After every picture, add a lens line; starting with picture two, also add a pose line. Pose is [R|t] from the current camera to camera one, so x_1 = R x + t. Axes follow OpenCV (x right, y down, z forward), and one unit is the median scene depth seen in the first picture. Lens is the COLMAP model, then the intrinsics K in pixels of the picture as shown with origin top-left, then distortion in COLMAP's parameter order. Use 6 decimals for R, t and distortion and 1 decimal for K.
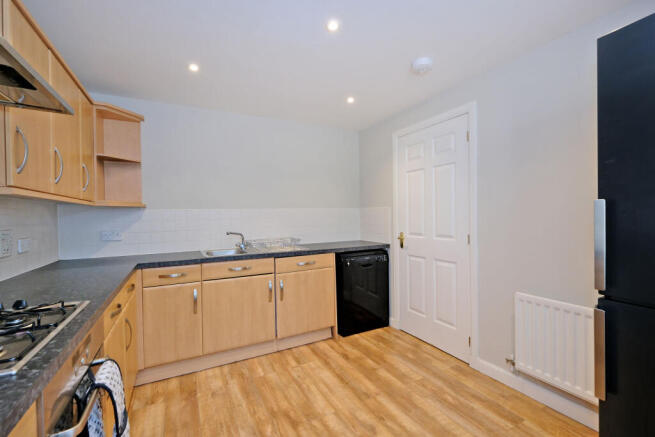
lens RADIAL K [[282.9, 0, 330.0], [0, 282.9, 217.6], [0, 0, 1]] dist [-0.001058, -0.000087]
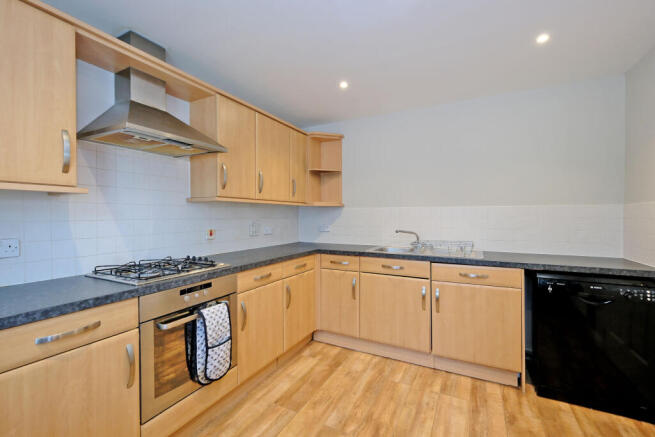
lens RADIAL K [[282.9, 0, 330.0], [0, 282.9, 217.6], [0, 0, 1]] dist [-0.001058, -0.000087]
pose [[0.571720, 0.020537, -0.820192, 0.364263], [-0.018209, 0.999758, 0.012341, -0.002651], [0.820247, 0.007880, 0.571955, 0.239763]]
